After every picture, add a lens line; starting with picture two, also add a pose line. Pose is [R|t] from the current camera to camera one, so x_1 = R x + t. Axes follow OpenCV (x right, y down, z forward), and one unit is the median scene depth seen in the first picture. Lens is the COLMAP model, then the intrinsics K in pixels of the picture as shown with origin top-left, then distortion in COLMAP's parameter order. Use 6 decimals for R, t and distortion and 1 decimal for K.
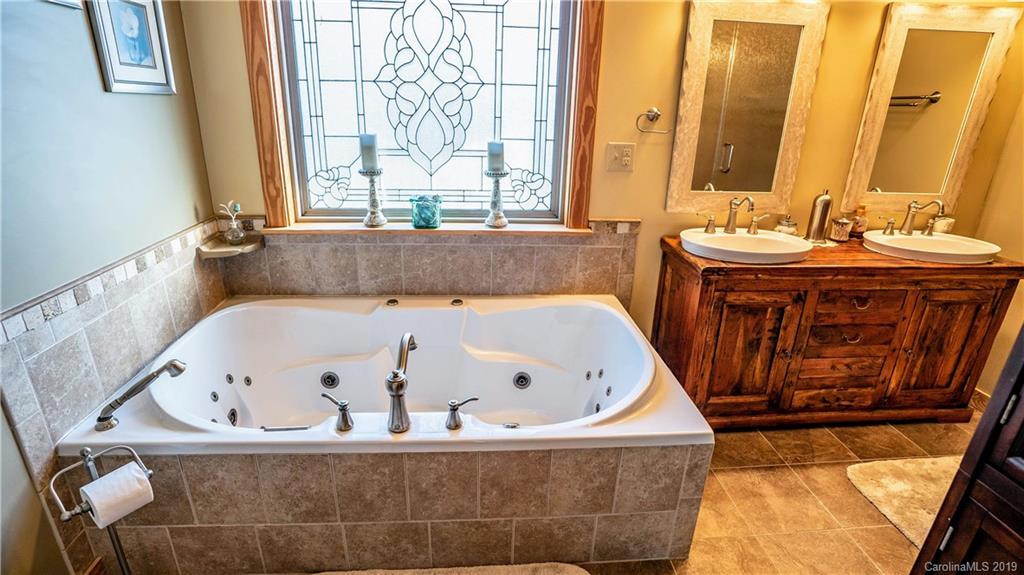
lens RADIAL K [[475.9, 0, 504.1], [0, 475.9, 284.1], [0, 0, 1]] dist [-0.060416, 0.022075]
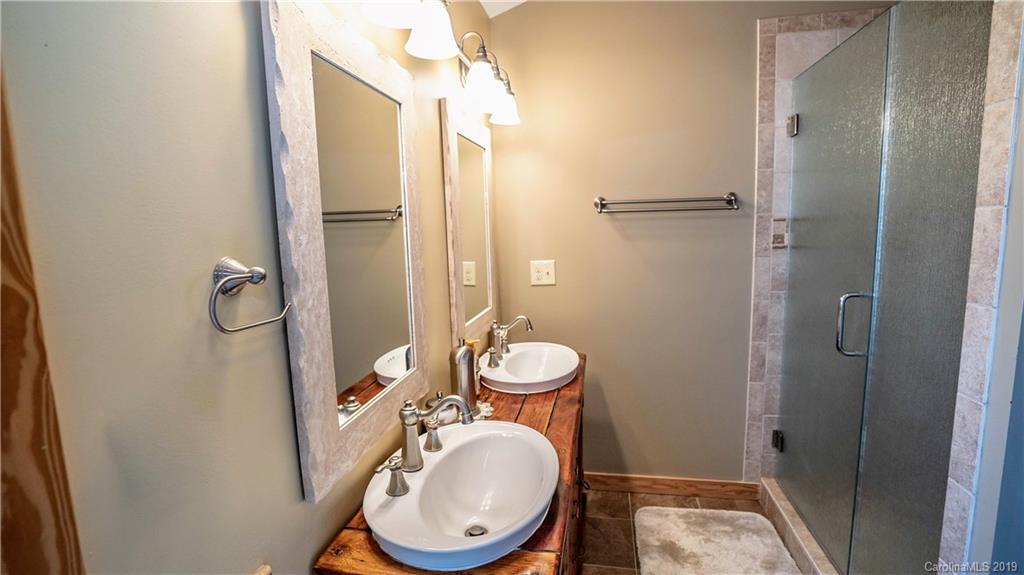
lens RADIAL K [[475.9, 0, 513.8], [0, 475.9, 290.4], [0, 0, 1]] dist [-0.060416, 0.022075]
pose [[0.262182, -0.164901, 0.950825, 0.052255], [0.375172, 0.925201, 0.057006, -0.294913], [-0.889104, 0.341777, 0.304437, 0.720663]]
